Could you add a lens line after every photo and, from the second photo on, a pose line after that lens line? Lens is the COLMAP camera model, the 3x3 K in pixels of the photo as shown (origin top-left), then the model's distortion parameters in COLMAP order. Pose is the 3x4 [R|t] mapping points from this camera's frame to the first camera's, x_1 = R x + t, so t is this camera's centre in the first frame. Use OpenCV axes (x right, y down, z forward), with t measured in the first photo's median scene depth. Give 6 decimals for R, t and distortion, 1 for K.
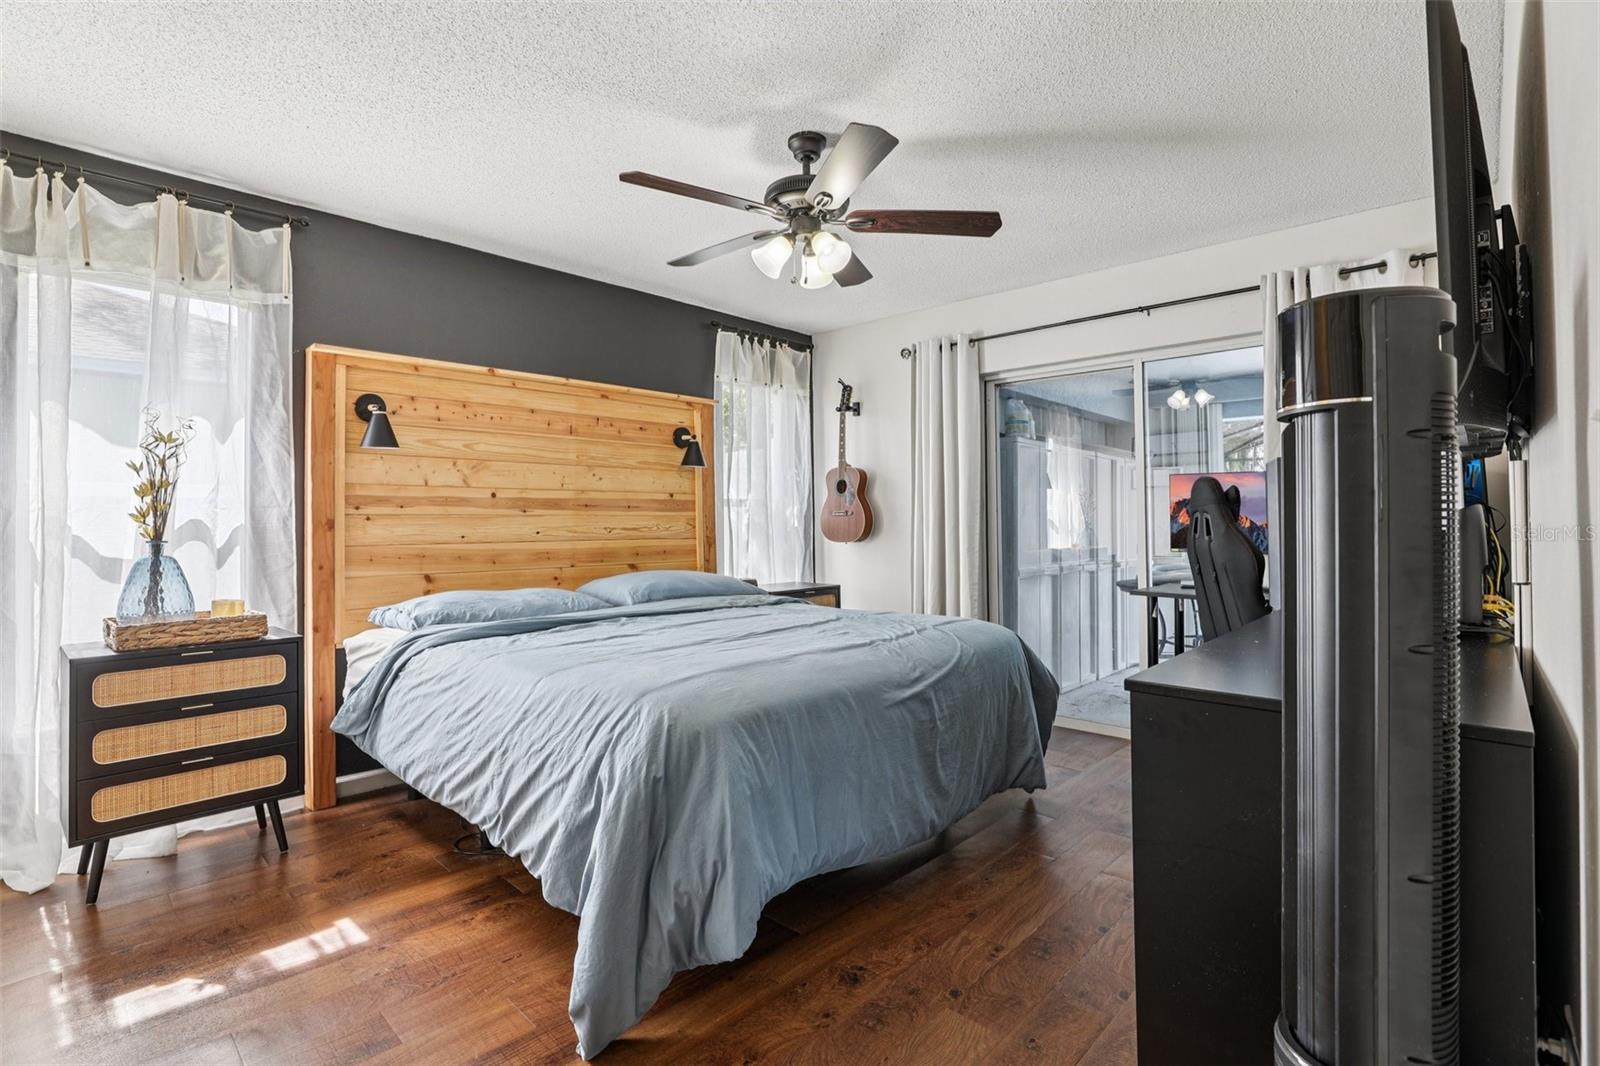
lens RADIAL K [[741.5, 0, 799.7], [0, 741.5, 512.0], [0, 0, 1]] dist [-0.026383, 0.002357]
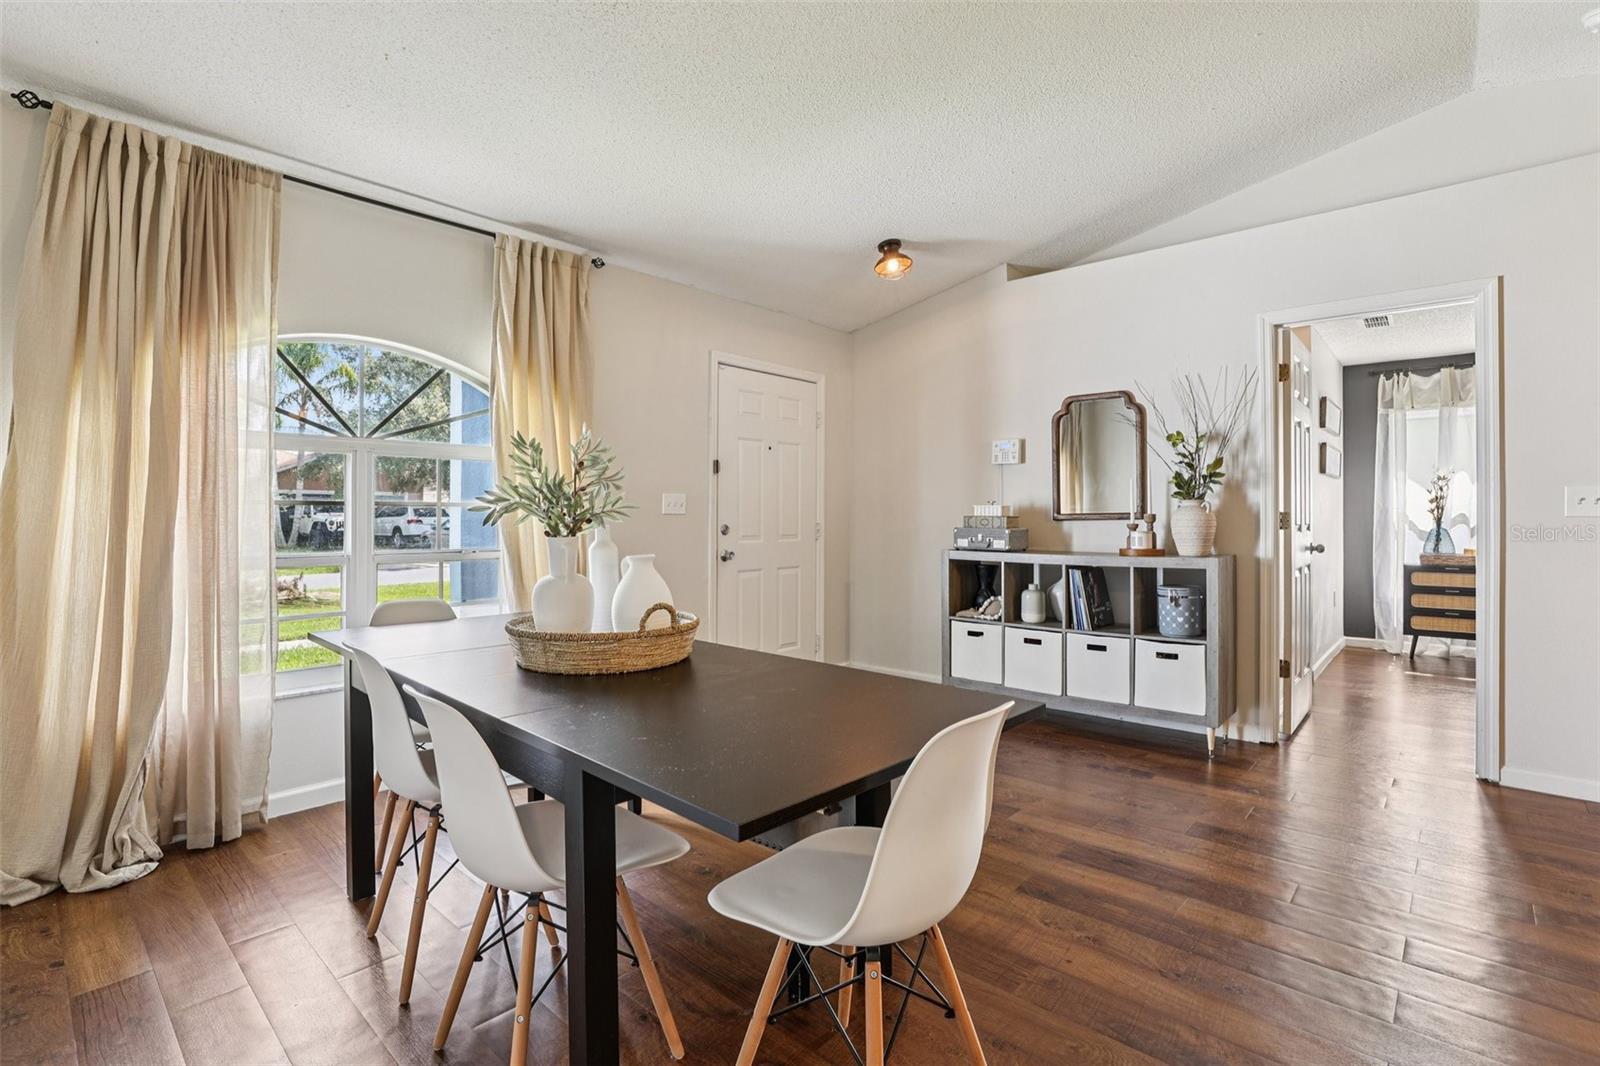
lens RADIAL K [[741.5, 0, 804.5], [0, 741.5, 505.7], [0, 0, 1]] dist [-0.026383, 0.002357]
pose [[0.014574, -0.011074, -0.999832, 1.415815], [0.005946, 0.999922, -0.010988, 0.001968], [0.999876, -0.005785, 0.014639, -1.071828]]
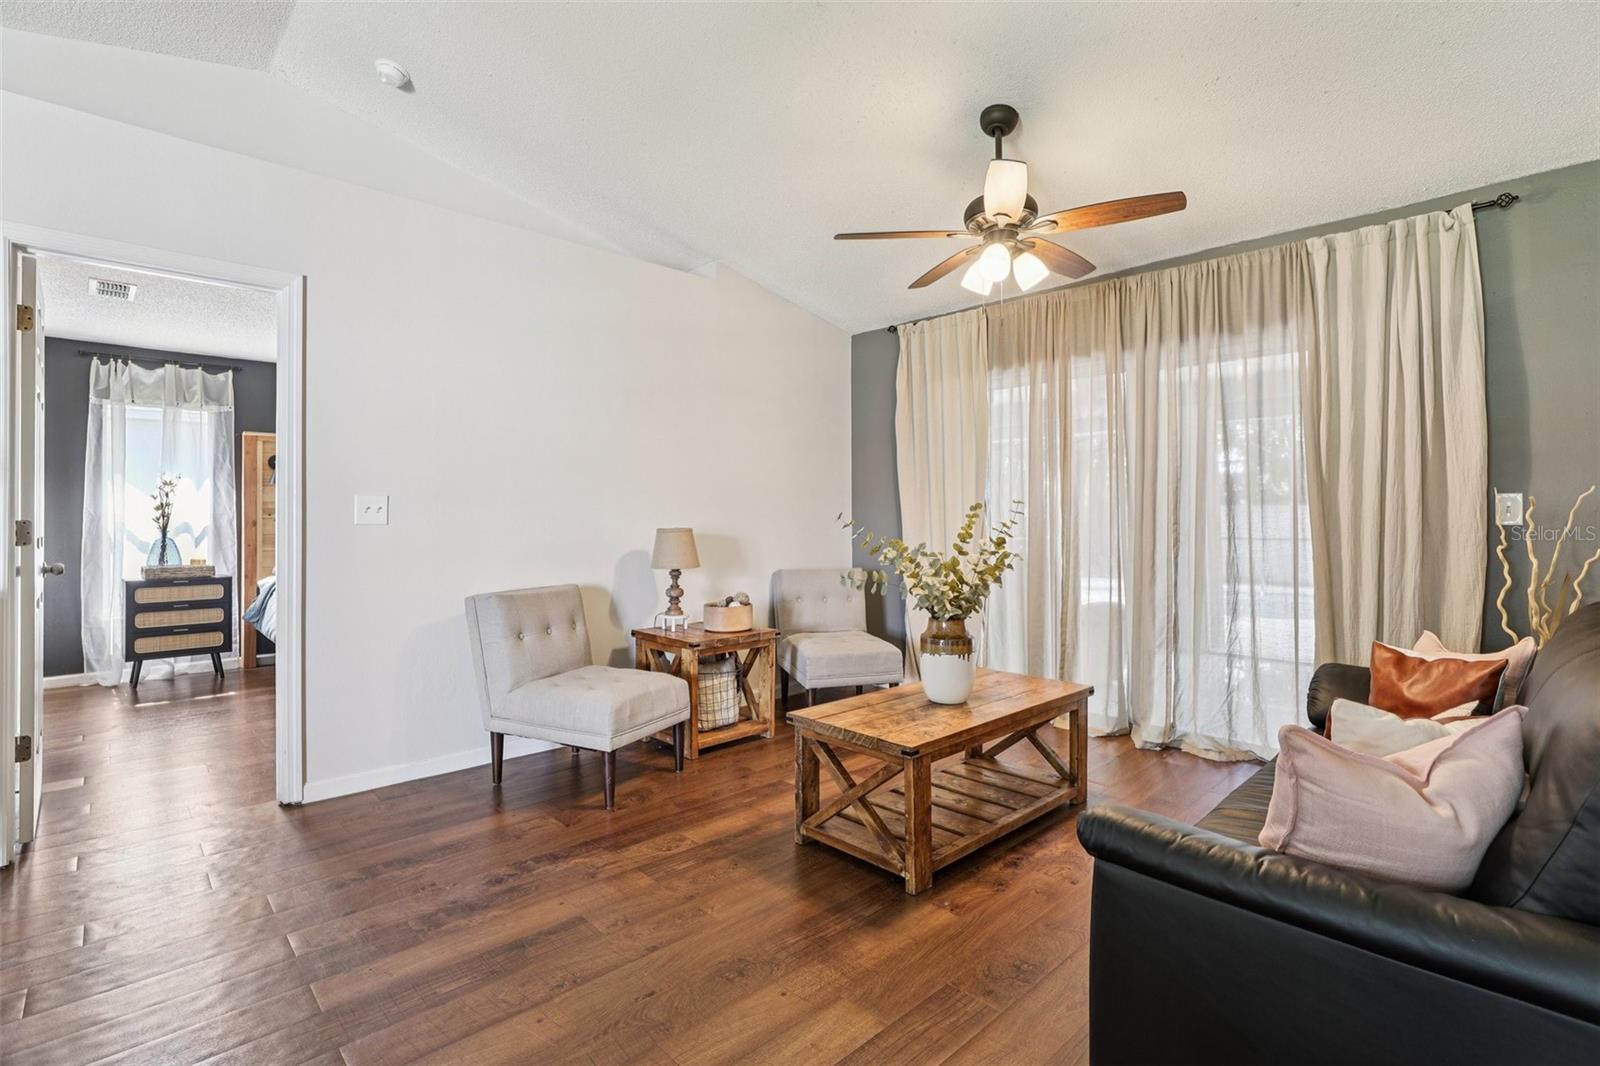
lens RADIAL K [[741.5, 0, 784.8], [0, 741.5, 517.5], [0, 0, 1]] dist [-0.026383, 0.002357]
pose [[0.998029, -0.003813, -0.062640, 1.060052], [0.003969, 0.999989, 0.002364, 0.002215], [0.062631, -0.002608, 0.998033, -1.014137]]
